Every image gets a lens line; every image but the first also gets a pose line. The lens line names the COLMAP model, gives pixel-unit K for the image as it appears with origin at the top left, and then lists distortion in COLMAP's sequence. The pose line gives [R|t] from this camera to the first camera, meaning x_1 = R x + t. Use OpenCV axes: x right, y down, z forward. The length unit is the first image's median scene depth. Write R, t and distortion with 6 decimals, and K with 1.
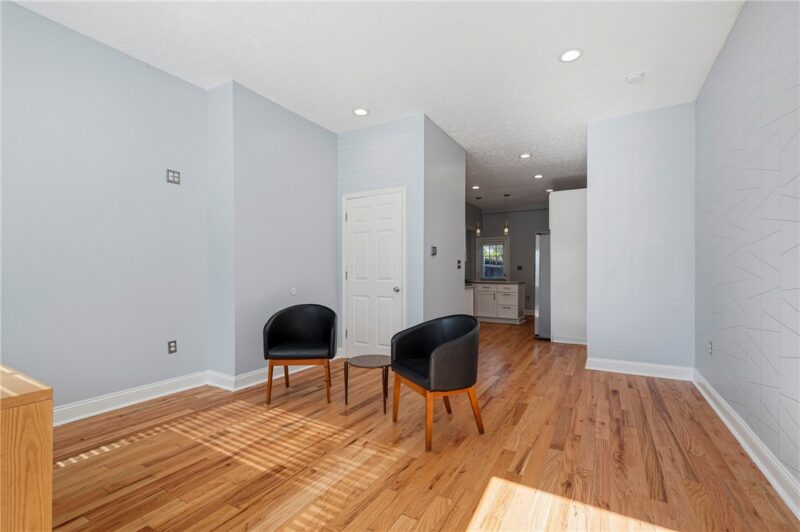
lens RADIAL K [[357.3, 0, 396.4], [0, 357.3, 267.3], [0, 0, 1]] dist [-0.000052, 0.000116]
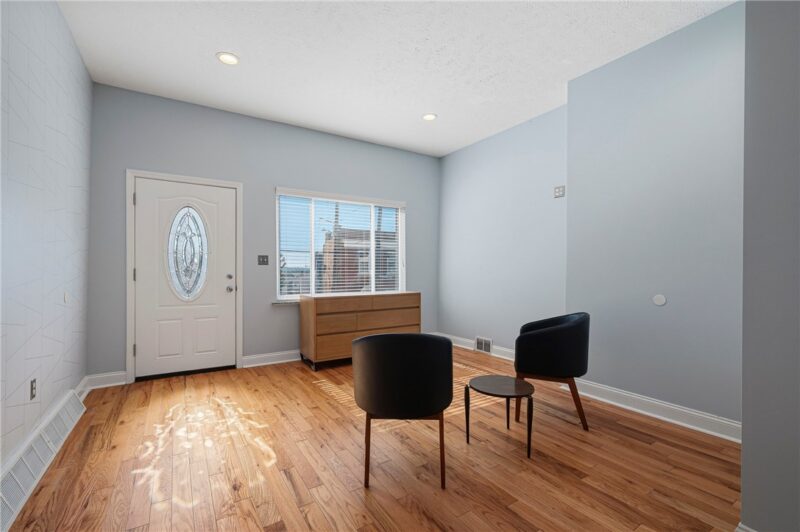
lens RADIAL K [[344.7, 0, 398.0], [0, 344.7, 267.3], [0, 0, 1]] dist [-0.000208, 0.000008]
pose [[-0.438383, -0.012410, -0.898703, 0.929670], [-0.000396, 0.999907, -0.013615, 0.022240], [0.898788, -0.005613, -0.438347, 1.486159]]
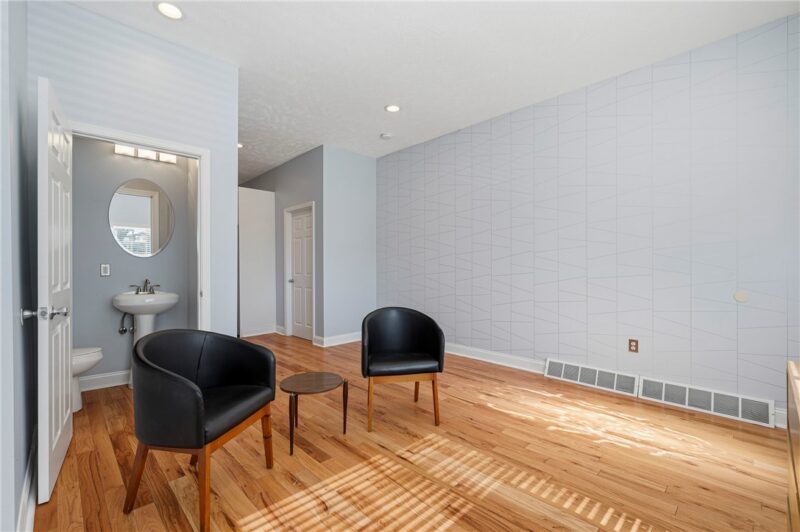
lens RADIAL K [[357.3, 0, 396.4], [0, 357.3, 267.3], [0, 0, 1]] dist [-0.000052, 0.000116]
pose [[0.265571, -0.000778, 0.964091, -1.018007], [-0.002204, 0.999997, 0.001414, 0.011319], [-0.964089, -0.002500, 0.265568, 0.806111]]
